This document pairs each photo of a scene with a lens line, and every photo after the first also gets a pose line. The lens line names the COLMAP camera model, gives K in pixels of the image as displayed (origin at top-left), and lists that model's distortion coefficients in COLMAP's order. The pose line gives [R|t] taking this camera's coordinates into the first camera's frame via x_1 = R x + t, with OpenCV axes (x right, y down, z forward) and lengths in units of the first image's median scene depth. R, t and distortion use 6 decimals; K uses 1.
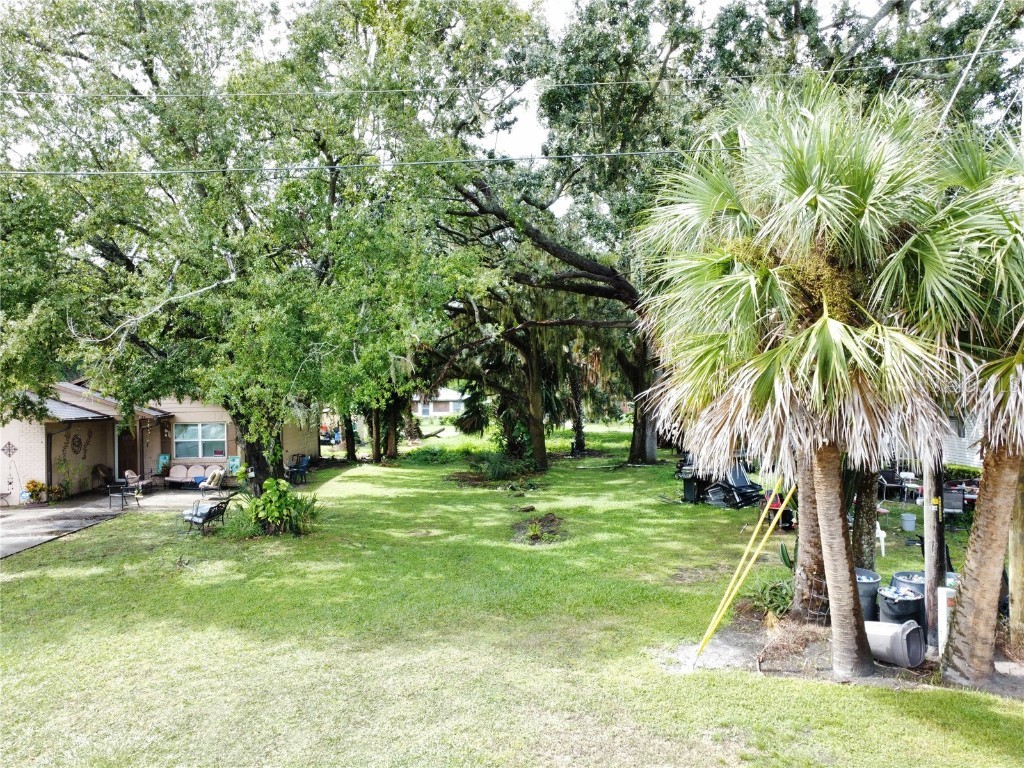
lens RADIAL K [[753.4, 0, 508.1], [0, 753.4, 386.7], [0, 0, 1]] dist [-0.119929, 0.180811]
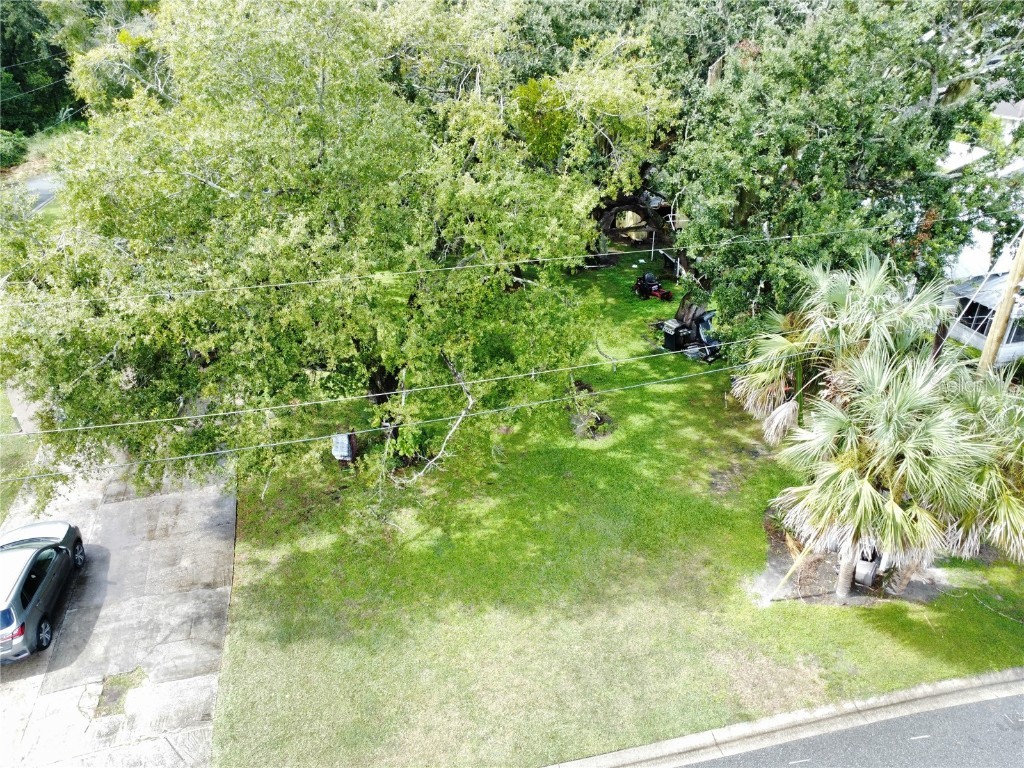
lens RADIAL K [[753.4, 0, 508.1], [0, 753.4, 386.7], [0, 0, 1]] dist [-0.119929, 0.180811]
pose [[0.972871, -0.127708, 0.192906, -0.521719], [0.016643, 0.870306, 0.492231, -0.779100], [-0.230749, -0.475666, 0.848821, -0.160678]]
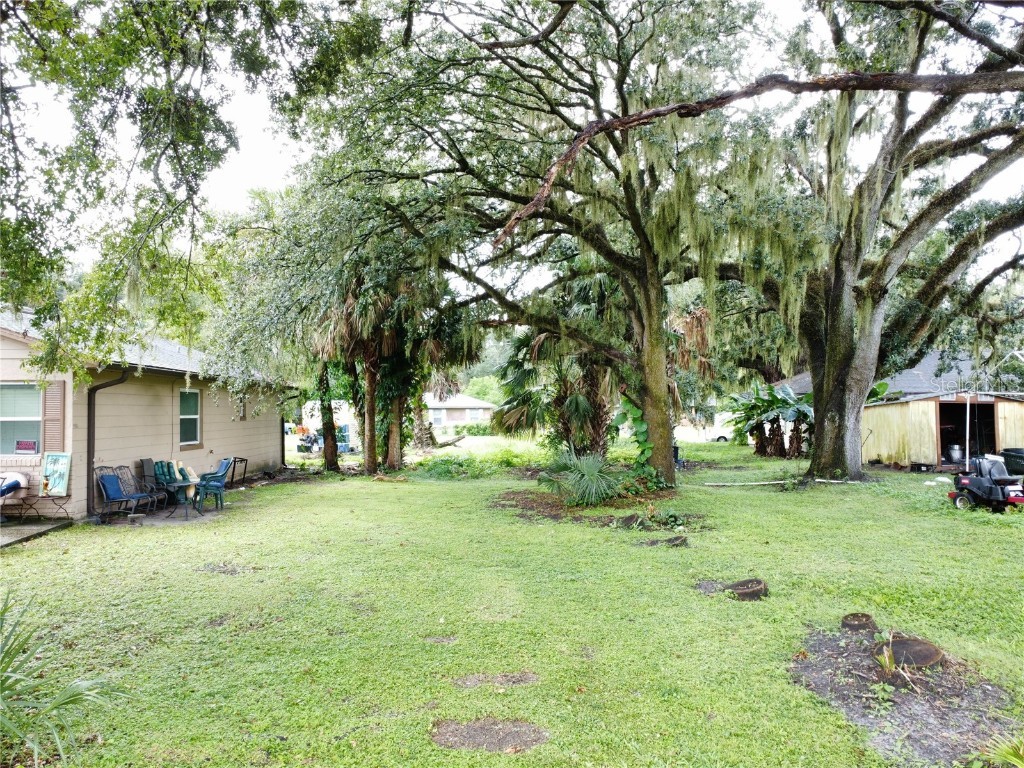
lens RADIAL K [[753.4, 0, 508.1], [0, 753.4, 386.7], [0, 0, 1]] dist [-0.119929, 0.180811]
pose [[0.999912, 0.009672, -0.009125, -0.157775], [-0.009918, 0.999577, -0.027334, 0.126079], [0.008857, 0.027422, 0.999585, 1.091106]]
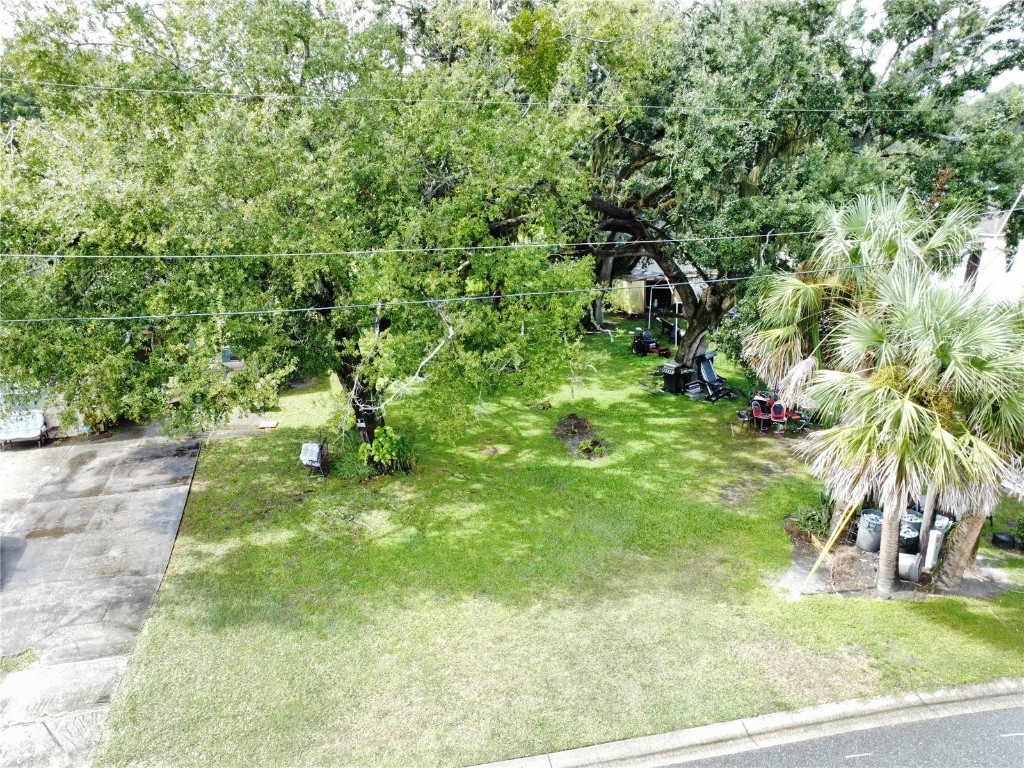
lens RADIAL K [[753.4, 0, 508.1], [0, 753.4, 386.7], [0, 0, 1]] dist [-0.119929, 0.180811]
pose [[0.973422, -0.064247, 0.219825, -0.512649], [-0.003791, 0.955194, 0.295957, -0.391577], [-0.228989, -0.288924, 0.929563, -0.173315]]
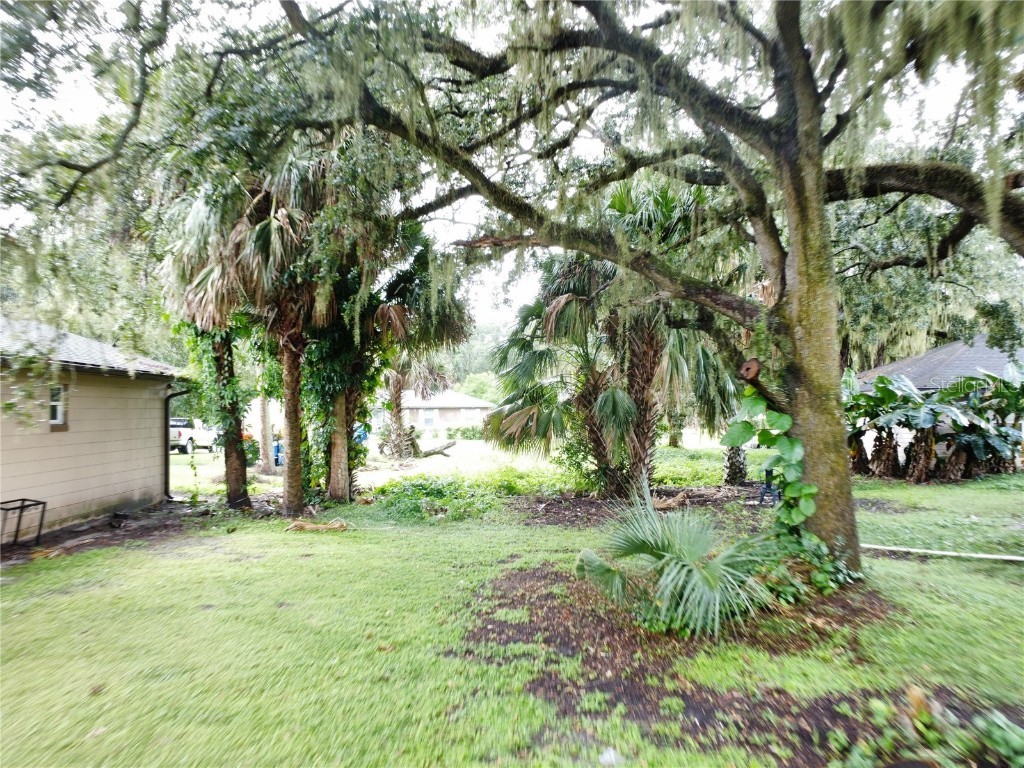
lens RADIAL K [[753.4, 0, 508.1], [0, 753.4, 386.7], [0, 0, 1]] dist [-0.119929, 0.180811]
pose [[0.999915, 0.009807, -0.008646, -0.167482], [-0.010030, 0.999610, -0.026044, 0.123131], [0.008387, 0.026129, 0.999623, 1.780352]]
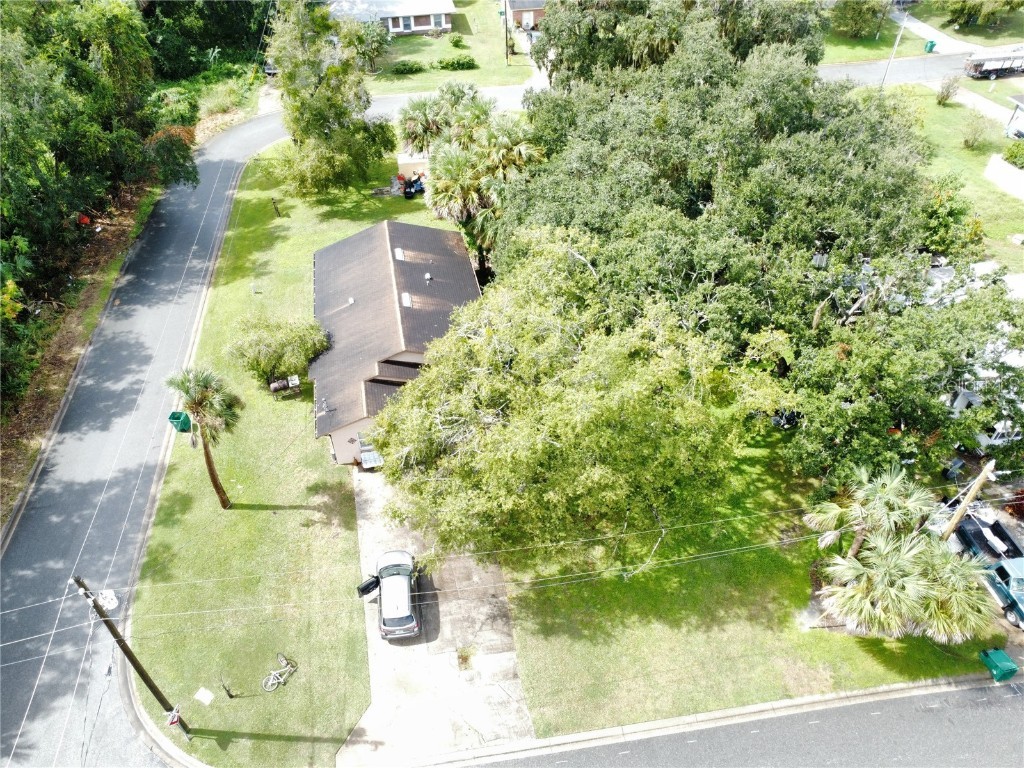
lens RADIAL K [[753.4, 0, 508.1], [0, 753.4, 386.7], [0, 0, 1]] dist [-0.119929, 0.180811]
pose [[0.987202, -0.111279, 0.114237, -1.039807], [0.004533, 0.735612, 0.677388, -2.068493], [-0.159413, -0.668201, 0.726701, -0.406903]]
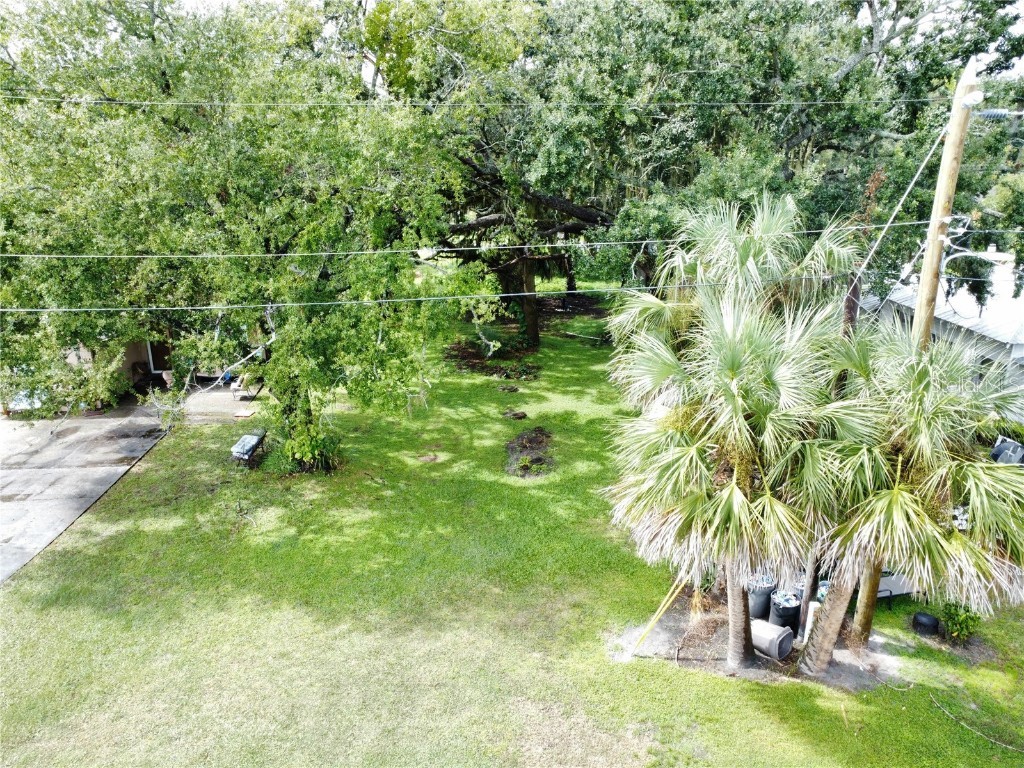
lens RADIAL K [[753.4, 0, 508.1], [0, 753.4, 386.7], [0, 0, 1]] dist [-0.119929, 0.180811]
pose [[0.999969, 0.002991, 0.007268, -0.001302], [-0.005041, 0.953569, 0.301131, -0.399275], [-0.006030, -0.301159, 0.953555, -0.156026]]
